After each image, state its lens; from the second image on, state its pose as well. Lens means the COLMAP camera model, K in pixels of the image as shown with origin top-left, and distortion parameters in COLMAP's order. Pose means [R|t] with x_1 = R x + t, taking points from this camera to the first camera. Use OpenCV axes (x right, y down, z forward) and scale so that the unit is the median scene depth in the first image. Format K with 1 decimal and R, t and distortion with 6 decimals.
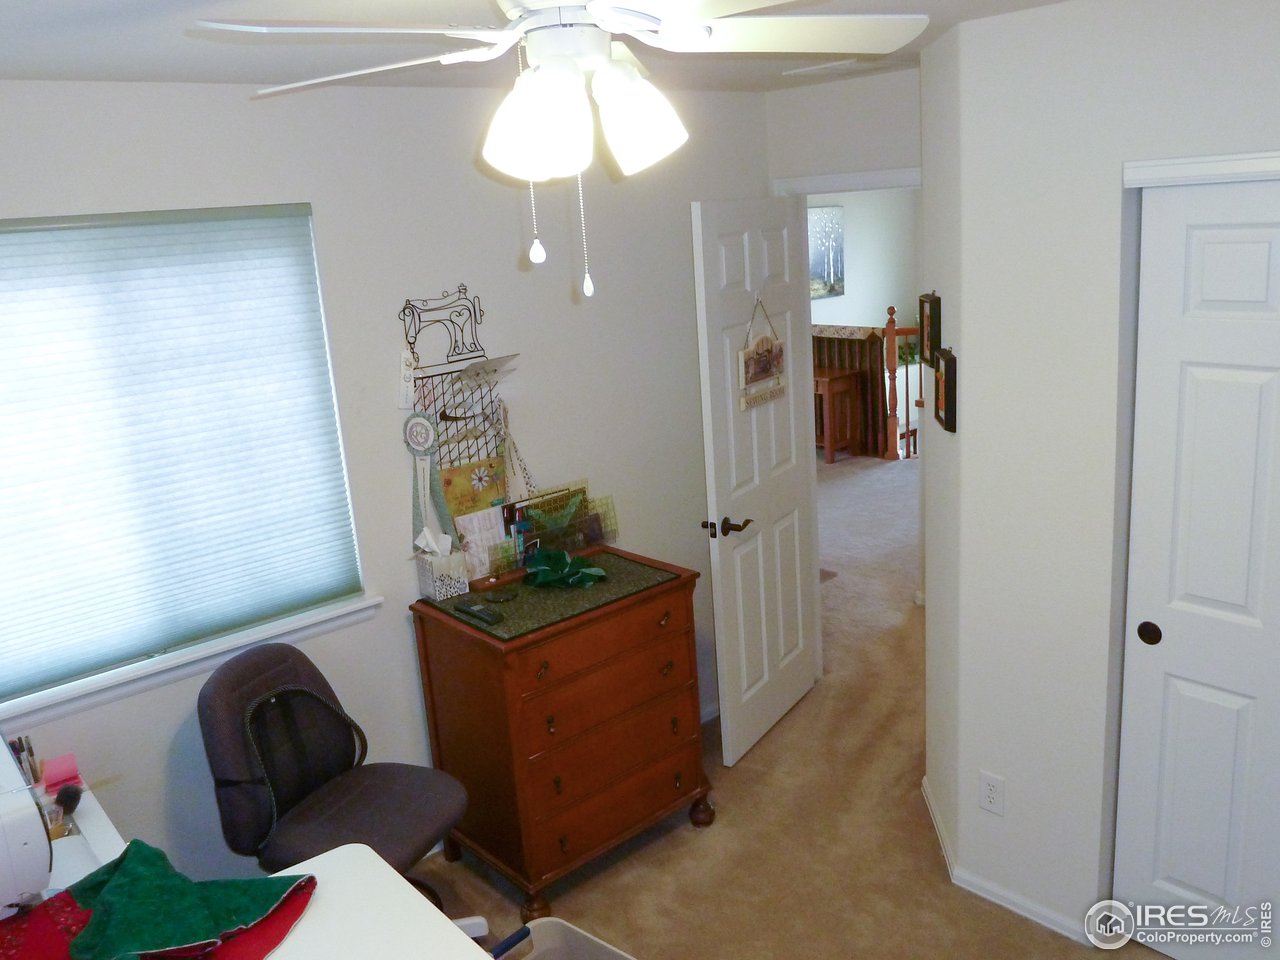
lens RADIAL K [[1027.8, 0, 643.4], [0, 1027.8, 480.1], [0, 0, 1]] dist [0.004031, -0.012653]
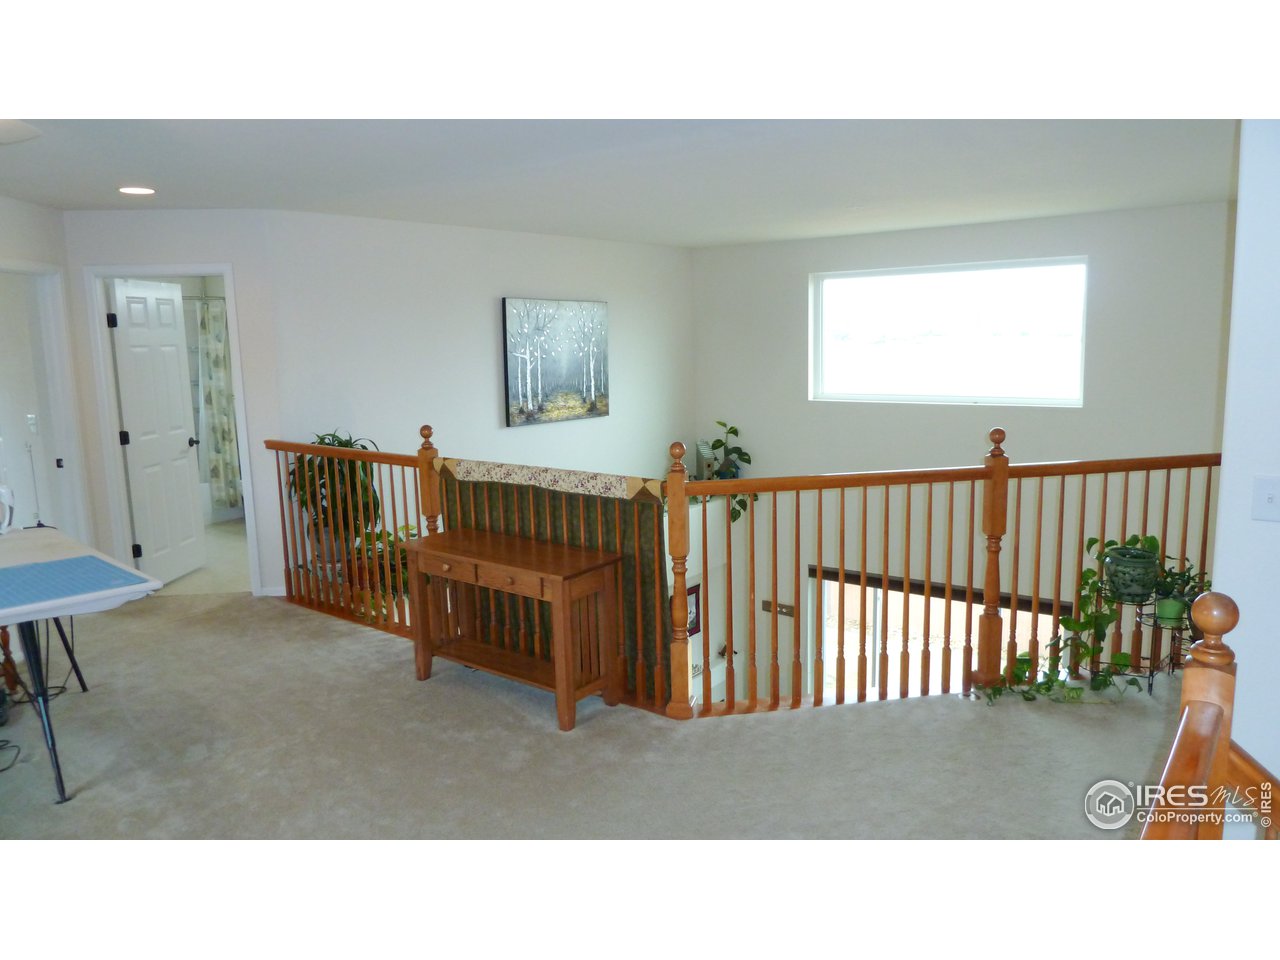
lens RADIAL K [[897.7, 0, 644.5], [0, 897.7, 478.7], [0, 0, 1]] dist [-0.006793, -0.008323]
pose [[0.976218, 0.020136, 0.215853, 0.115278], [0.001959, 0.994817, -0.101660, -0.096265], [-0.216781, 0.099665, 0.971119, 0.515018]]
